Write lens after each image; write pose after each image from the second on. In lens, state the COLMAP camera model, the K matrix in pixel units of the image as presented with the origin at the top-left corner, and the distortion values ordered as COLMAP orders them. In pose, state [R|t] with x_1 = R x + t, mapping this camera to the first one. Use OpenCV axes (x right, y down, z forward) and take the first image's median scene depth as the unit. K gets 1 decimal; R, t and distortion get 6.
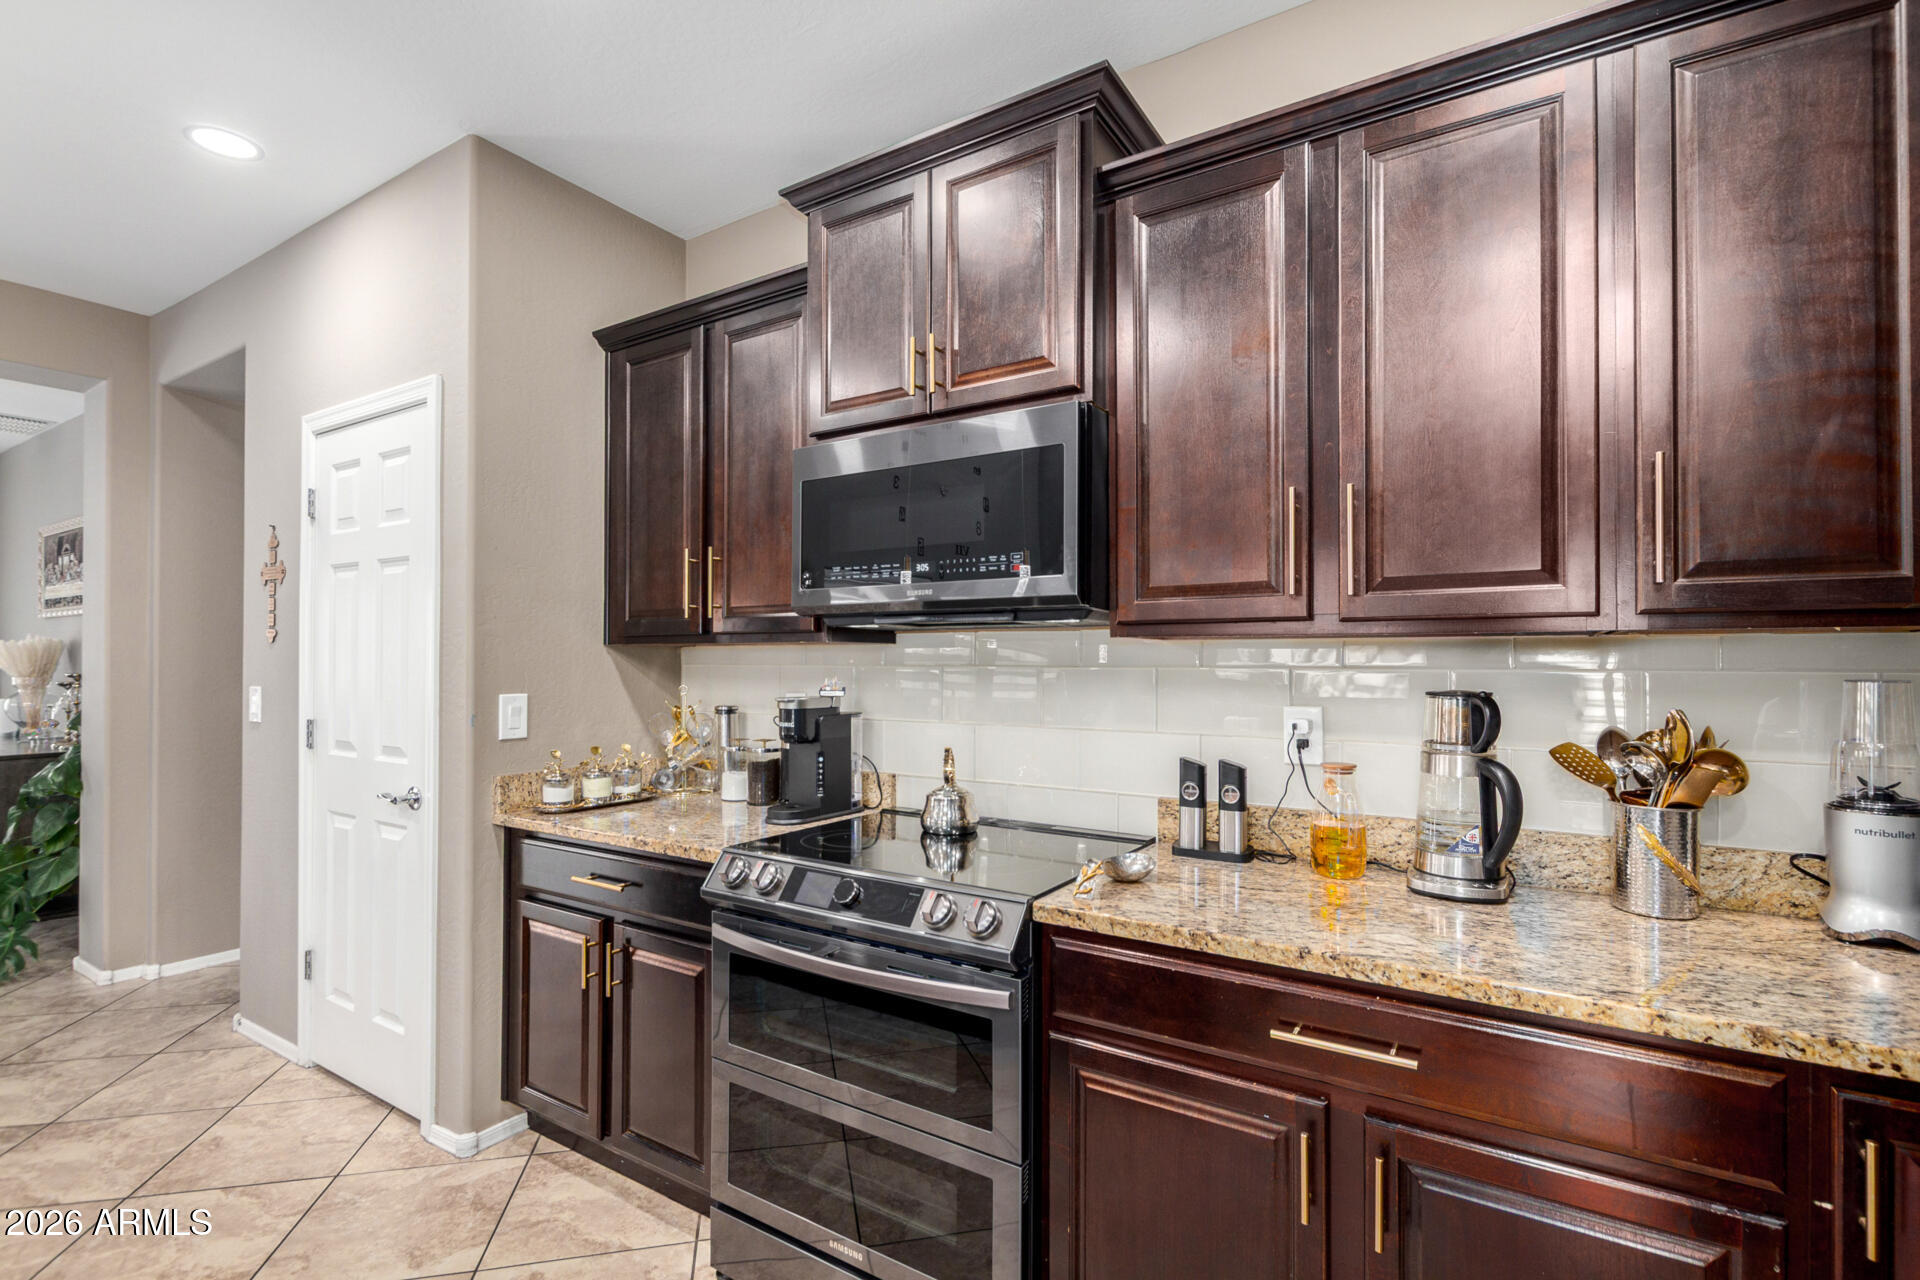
lens RADIAL K [[896.9, 0, 964.9], [0, 896.9, 656.3], [0, 0, 1]] dist [0.000614, -0.000640]
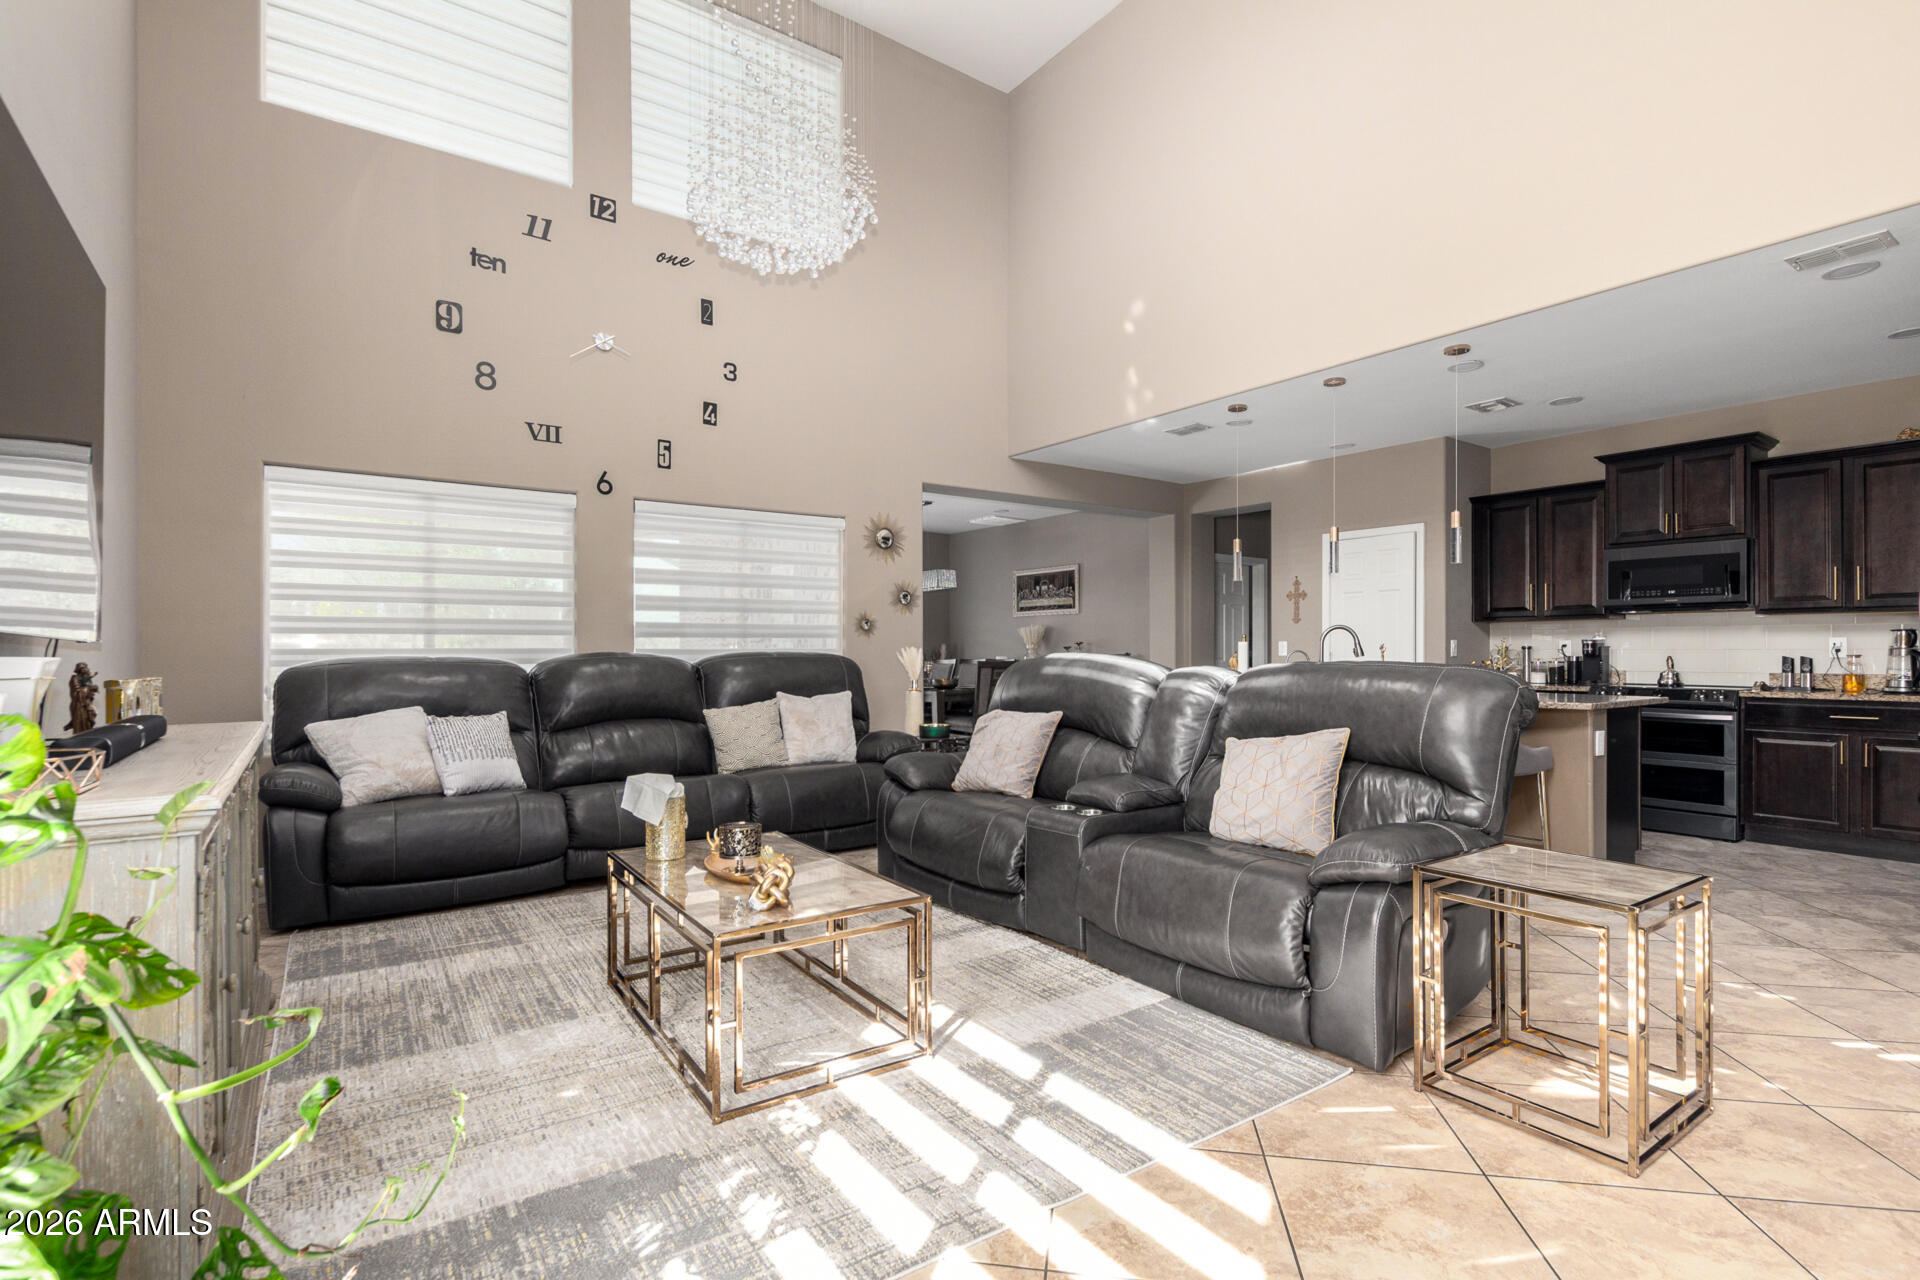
lens RADIAL K [[906.2, 0, 959.6], [0, 906.2, 648.7], [0, 0, 1]] dist [0.015118, -0.009498]
pose [[0.924643, -0.002553, -0.380828, -1.019165], [0.003217, 0.999994, 0.001107, 0.073738], [0.380823, -0.002249, 0.924645, -2.535826]]
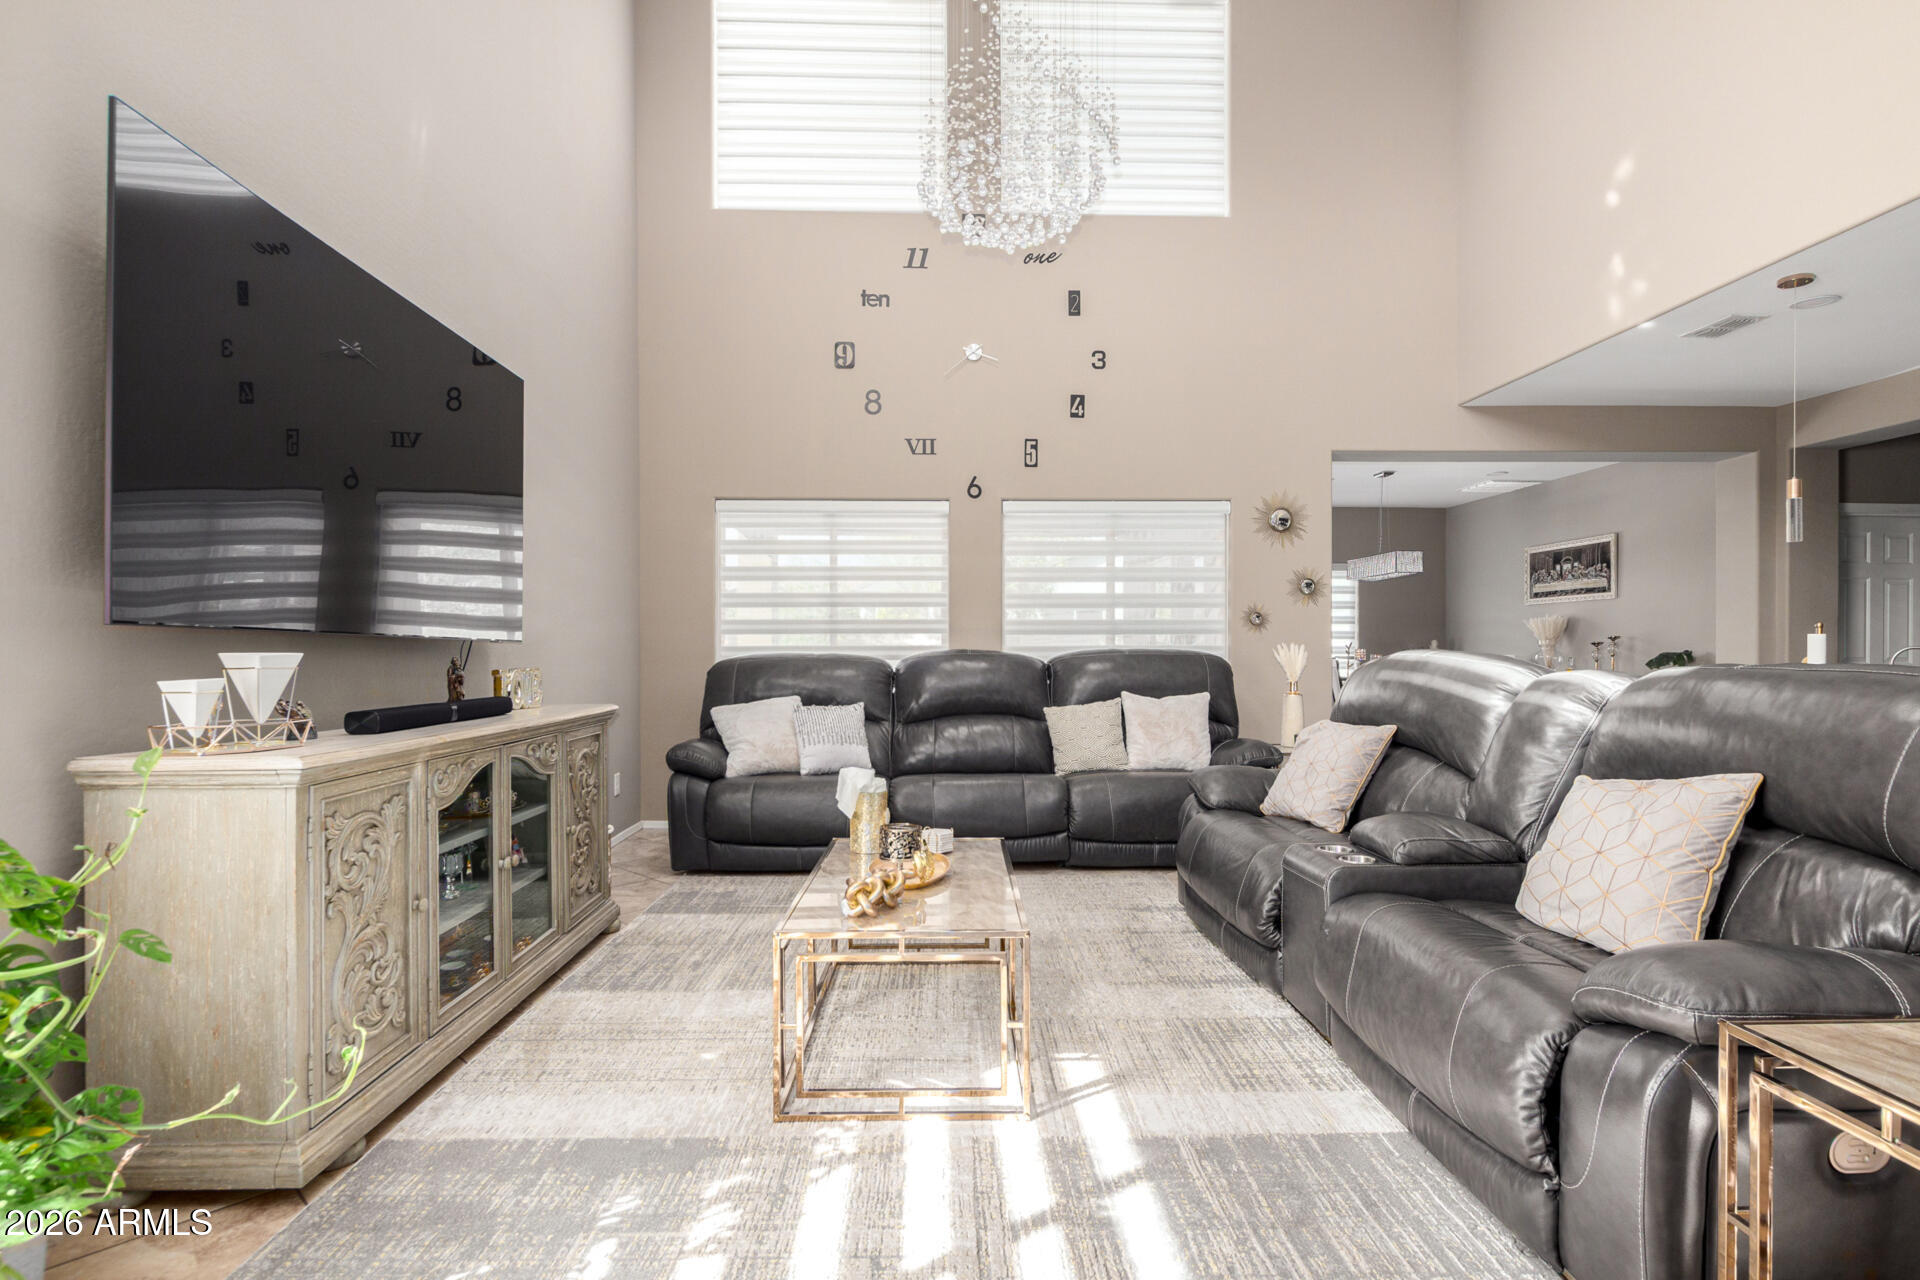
lens RADIAL K [[917.0, 0, 955.3], [0, 917.0, 653.9], [0, 0, 1]] dist [0.003157, 0.000509]
pose [[0.562286, 0.002615, -0.826939, -0.689797], [0.005279, 0.999963, 0.006752, 0.078315], [0.826926, -0.008162, 0.562251, -2.085684]]
